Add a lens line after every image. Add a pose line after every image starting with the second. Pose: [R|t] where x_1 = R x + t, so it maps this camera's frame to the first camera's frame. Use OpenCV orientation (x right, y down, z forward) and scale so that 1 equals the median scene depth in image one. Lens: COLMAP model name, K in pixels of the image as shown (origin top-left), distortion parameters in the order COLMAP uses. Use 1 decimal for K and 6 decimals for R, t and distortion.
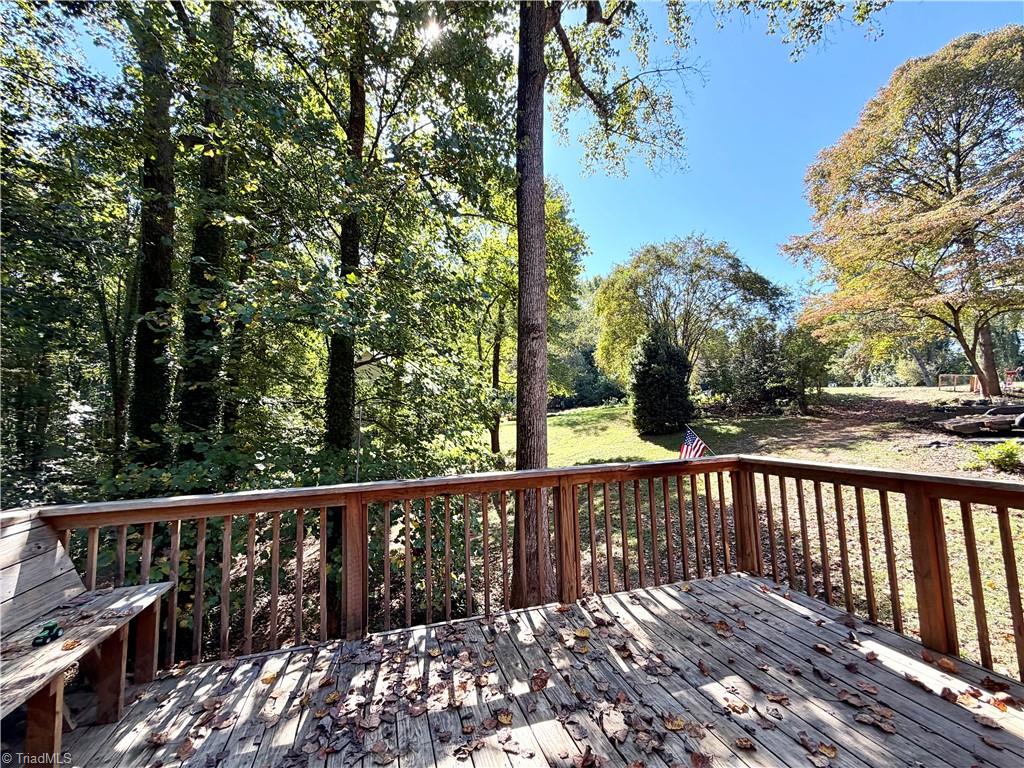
lens RADIAL K [[411.6, 0, 509.4], [0, 411.6, 379.4], [0, 0, 1]] dist [0.000331, -0.000103]
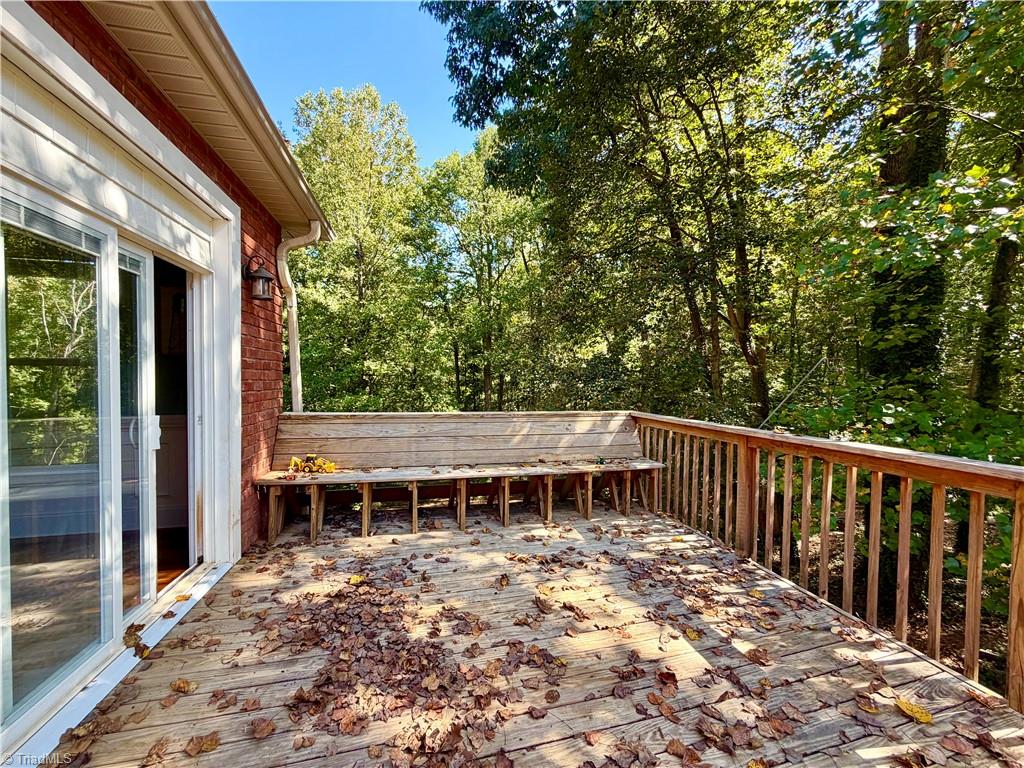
lens RADIAL K [[411.6, 0, 512.9], [0, 411.6, 384.1], [0, 0, 1]] dist [0.000331, -0.000103]
pose [[-0.047319, 0.051416, -0.997556, 0.955647], [0.088989, 0.994920, 0.047059, 0.023385], [0.994908, -0.086545, -0.051654, 0.524000]]
